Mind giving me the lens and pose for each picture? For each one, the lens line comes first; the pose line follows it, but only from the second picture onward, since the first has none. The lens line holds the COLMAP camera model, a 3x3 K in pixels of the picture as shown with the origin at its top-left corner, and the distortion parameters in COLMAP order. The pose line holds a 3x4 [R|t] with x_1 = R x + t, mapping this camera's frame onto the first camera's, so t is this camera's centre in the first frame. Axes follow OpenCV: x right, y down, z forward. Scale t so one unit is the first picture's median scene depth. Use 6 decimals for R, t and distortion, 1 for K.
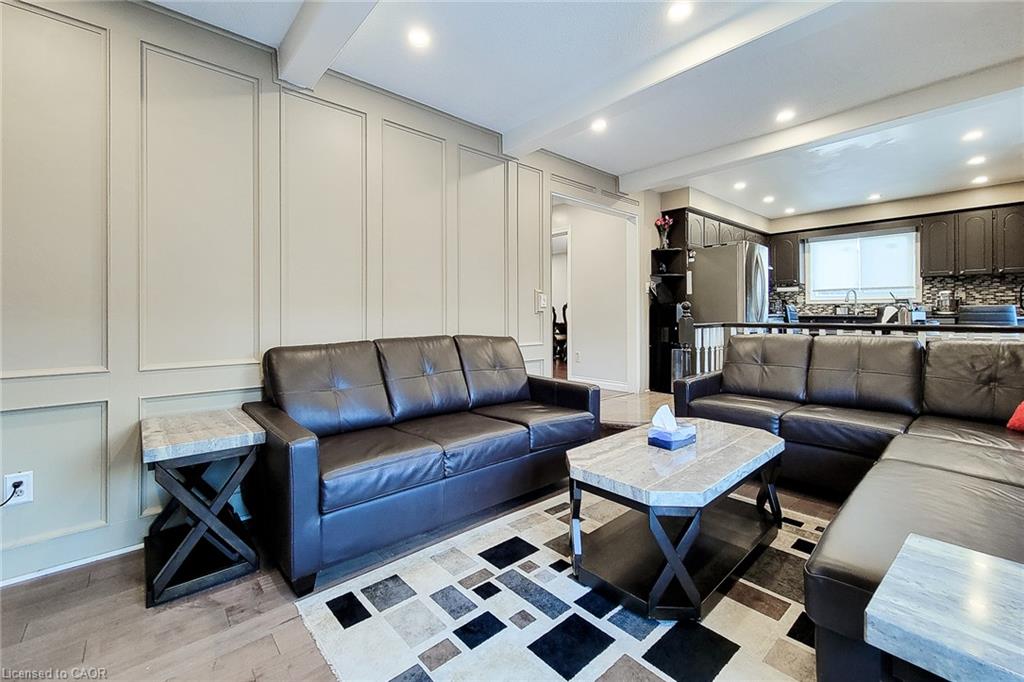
lens RADIAL K [[428.1, 0, 506.5], [0, 428.1, 311.0], [0, 0, 1]] dist [0.007041, -0.004435]
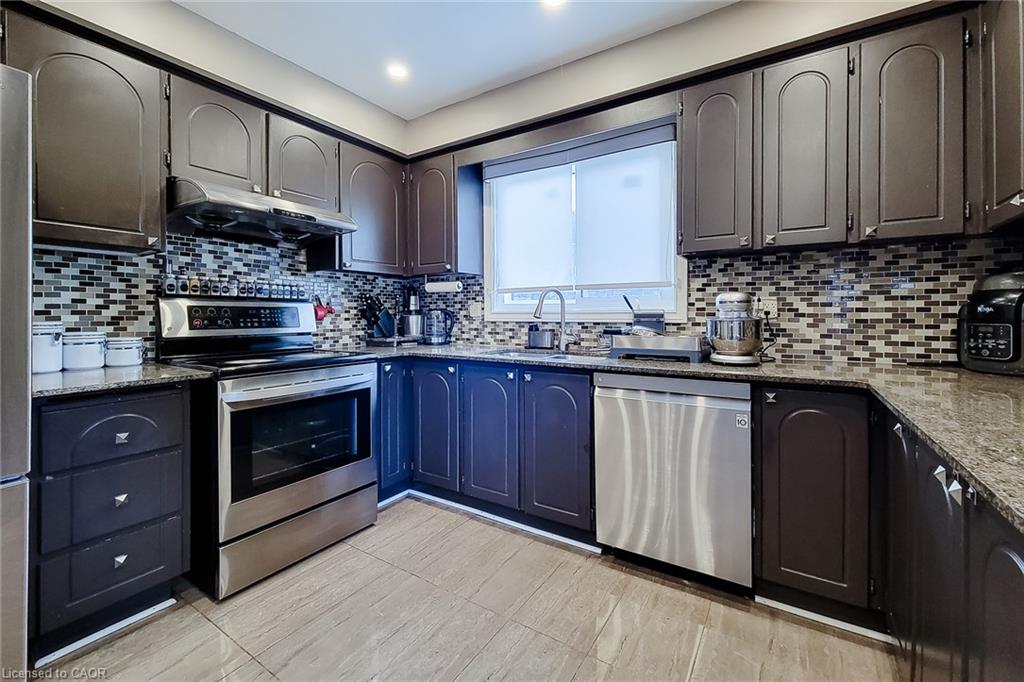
lens RADIAL K [[428.1, 0, 509.1], [0, 428.1, 314.0], [0, 0, 1]] dist [0.007041, -0.004435]
pose [[0.964387, -0.001021, 0.264492, 0.700930], [-0.000085, 0.999991, 0.004170, -0.029055], [-0.264494, -0.004044, 0.964379, 0.659474]]
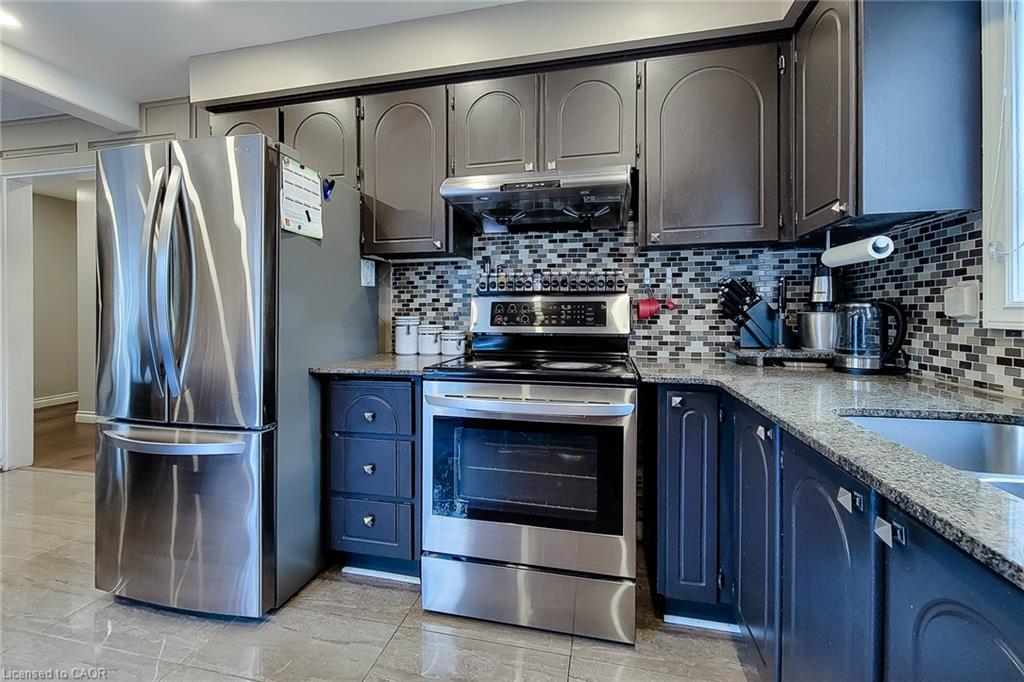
lens RADIAL K [[428.1, 0, 511.1], [0, 428.1, 314.9], [0, 0, 1]] dist [0.007041, -0.004435]
pose [[0.579473, 0.007308, -0.814959, 0.841836], [0.005412, 0.999903, 0.012815, -0.028304], [0.814974, -0.011836, 0.579377, 0.868438]]
